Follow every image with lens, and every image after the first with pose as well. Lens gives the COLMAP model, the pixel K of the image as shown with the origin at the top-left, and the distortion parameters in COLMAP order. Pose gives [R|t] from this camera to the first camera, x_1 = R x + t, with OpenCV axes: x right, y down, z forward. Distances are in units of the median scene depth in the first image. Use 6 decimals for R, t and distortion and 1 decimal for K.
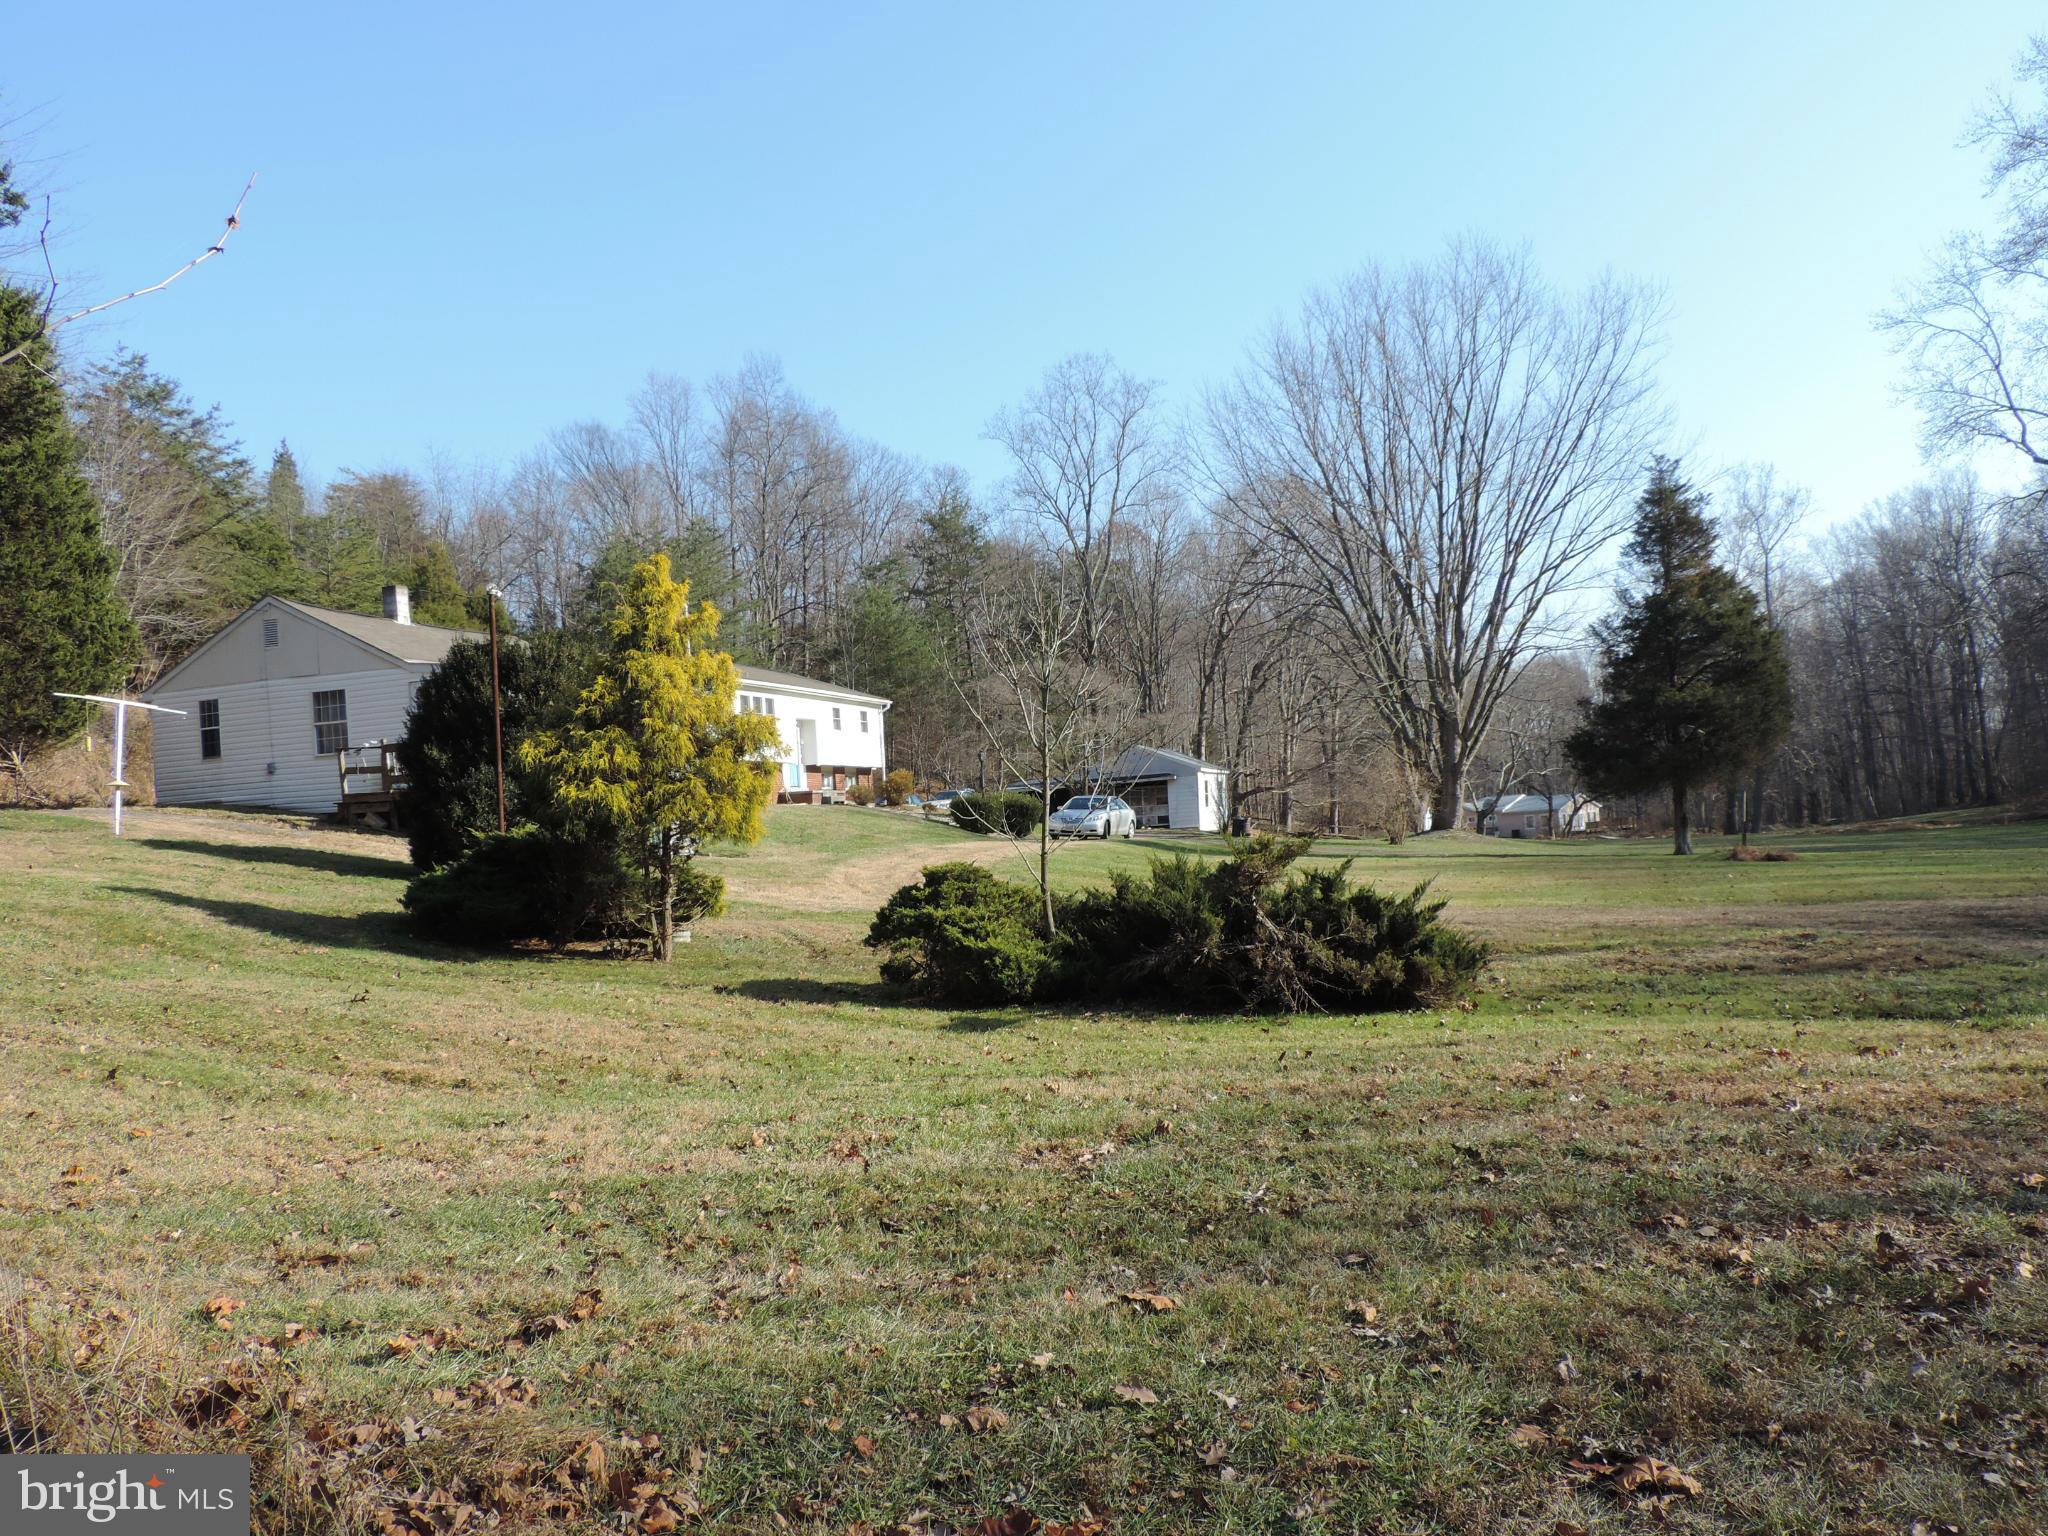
lens RADIAL K [[1614.3, 0, 1032.0], [0, 1614.3, 772.2], [0, 0, 1]] dist [-0.014614, 0.002766]
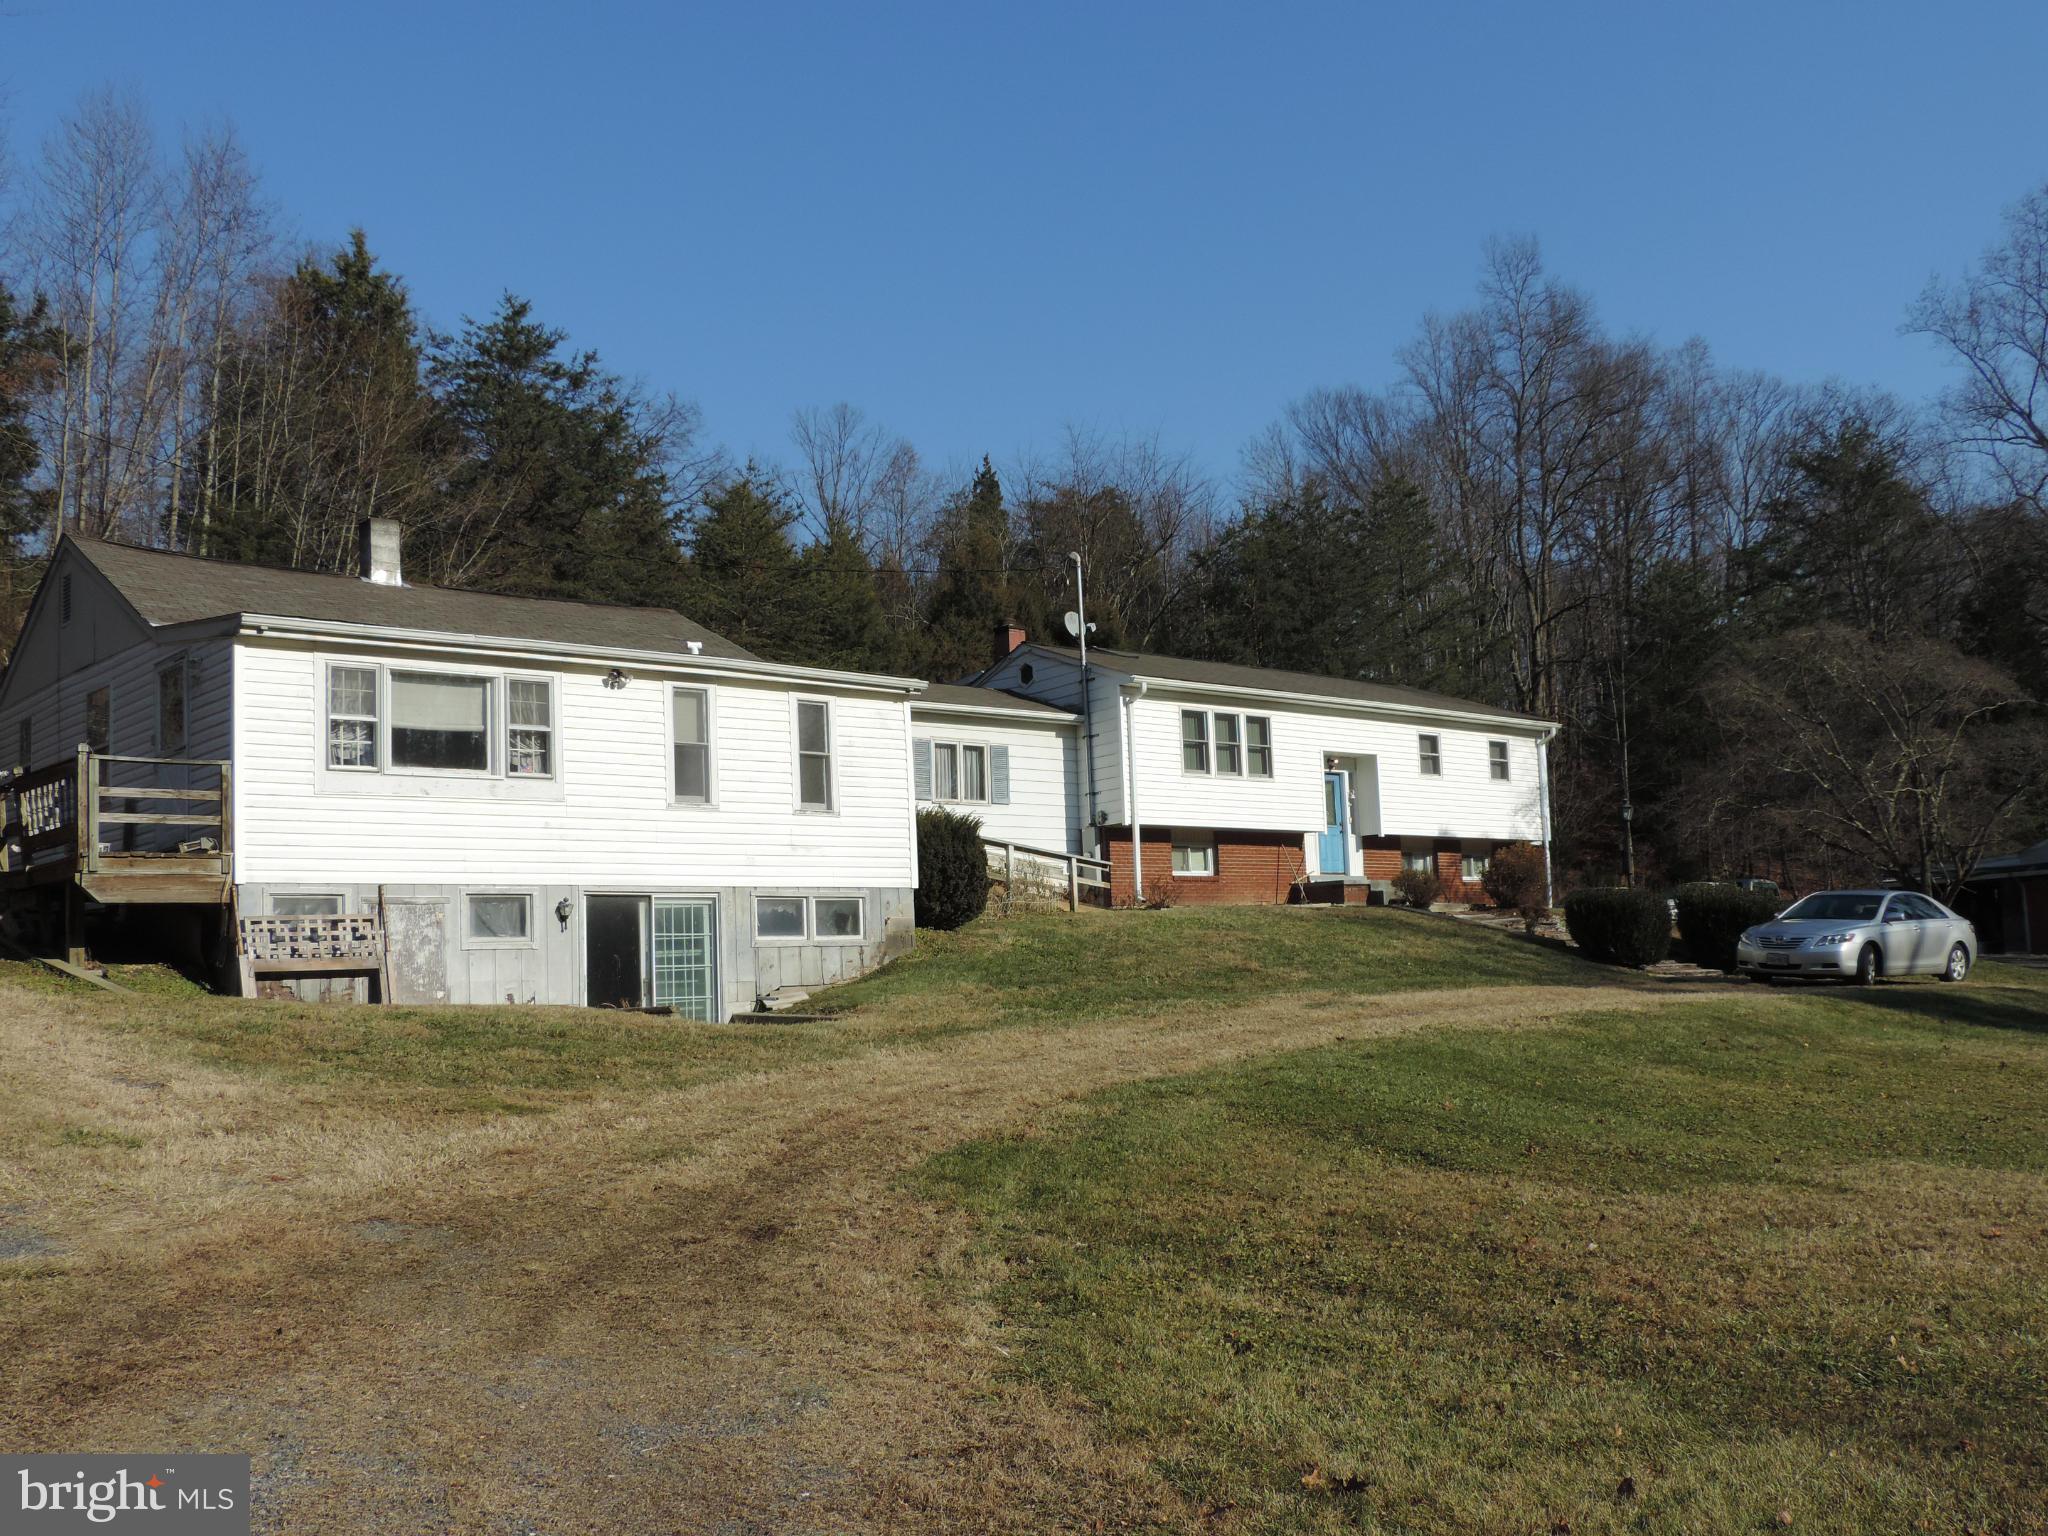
lens RADIAL K [[1948.6, 0, 1018.8], [0, 1948.6, 767.1], [0, 0, 1]] dist [-0.023607, 0.000000]
pose [[0.860126, -0.027811, -0.509323, 0.193889], [0.001443, 0.998641, -0.052092, 0.012851], [0.510080, 0.044071, 0.858997, 0.627675]]
